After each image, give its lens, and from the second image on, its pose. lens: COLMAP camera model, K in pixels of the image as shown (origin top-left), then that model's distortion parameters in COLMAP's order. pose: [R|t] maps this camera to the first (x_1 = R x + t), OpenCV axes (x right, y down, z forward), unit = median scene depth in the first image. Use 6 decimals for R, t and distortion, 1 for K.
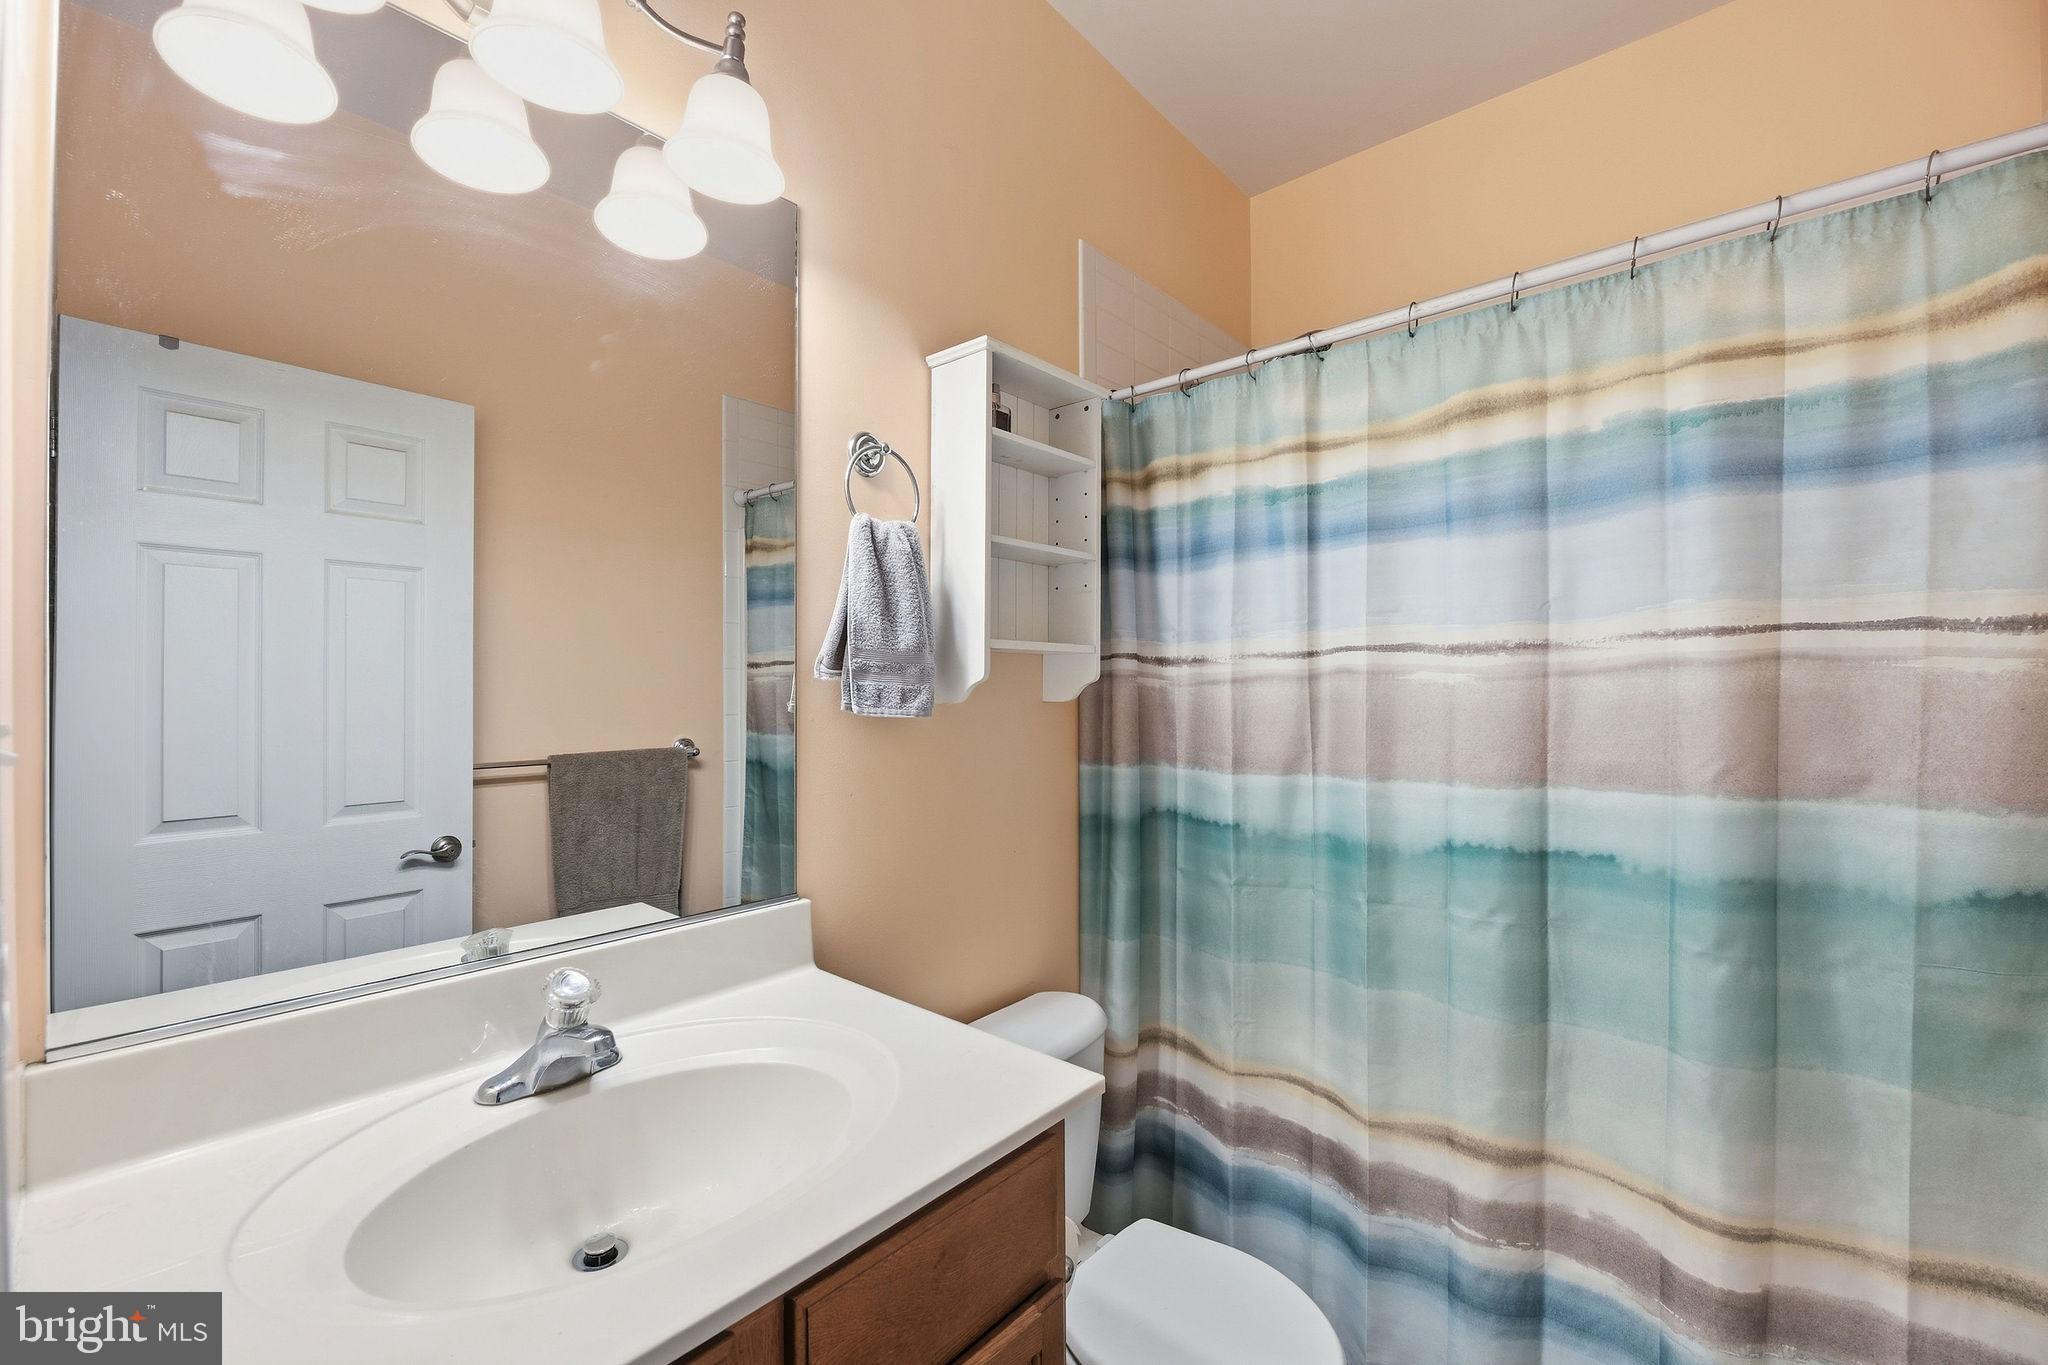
lens RADIAL K [[834.8, 0, 1024.0], [0, 834.8, 682.5], [0, 0, 1]] dist [-0.000687, 0.000158]
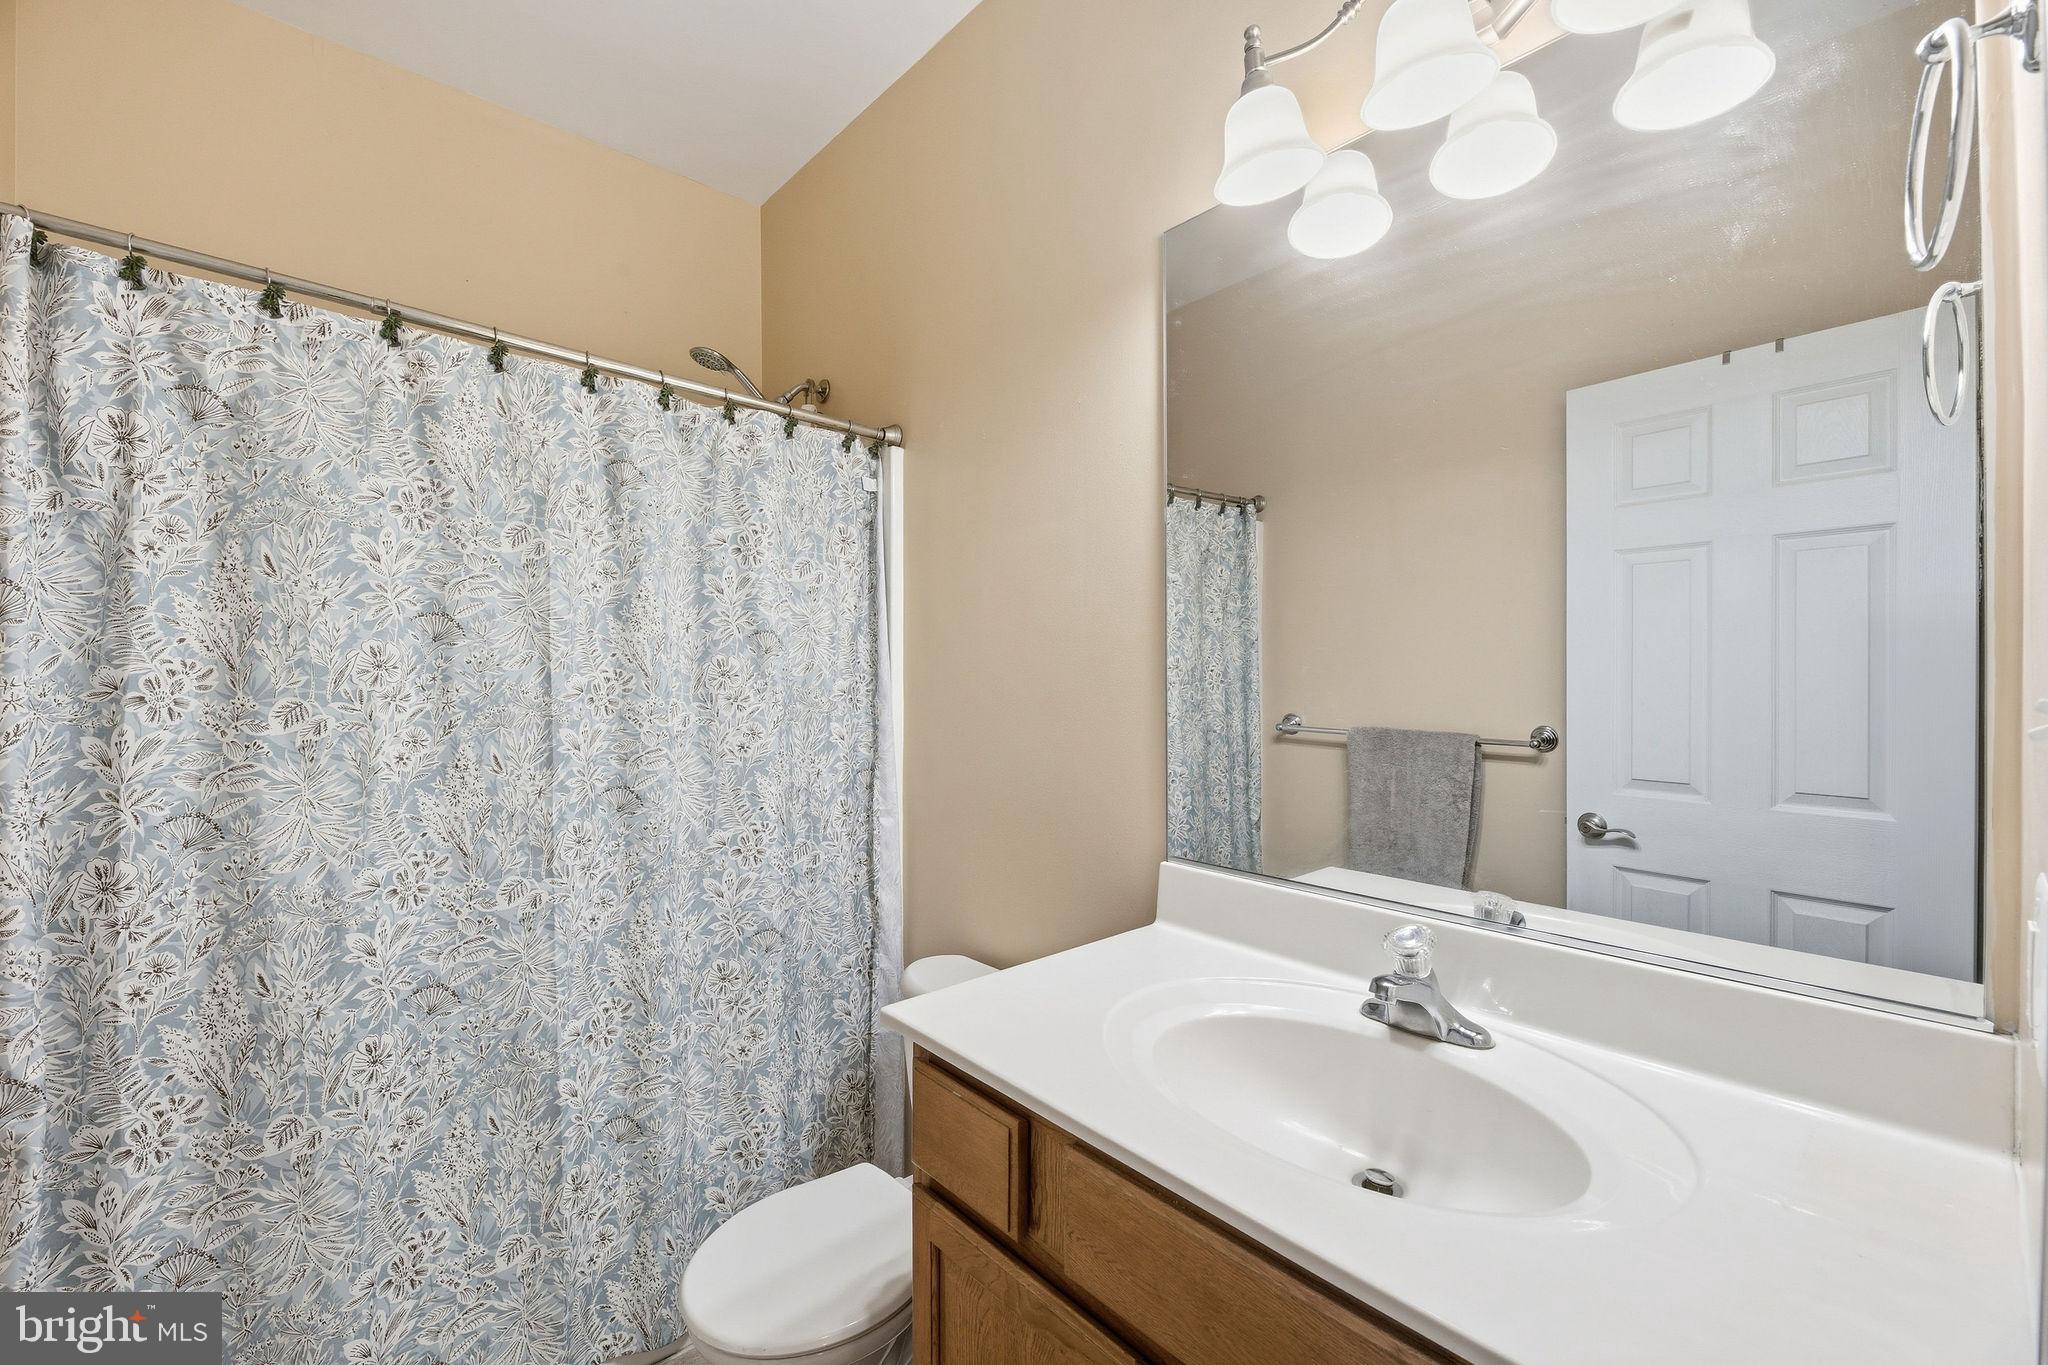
lens RADIAL K [[834.8, 0, 1024.0], [0, 834.8, 682.5], [0, 0, 1]] dist [-0.000687, 0.000158]
pose [[-0.115060, 0.017330, -0.993207, 0.577339], [0.007759, 0.999833, 0.016546, 0.002663], [0.993328, -0.005803, -0.115175, 0.619662]]
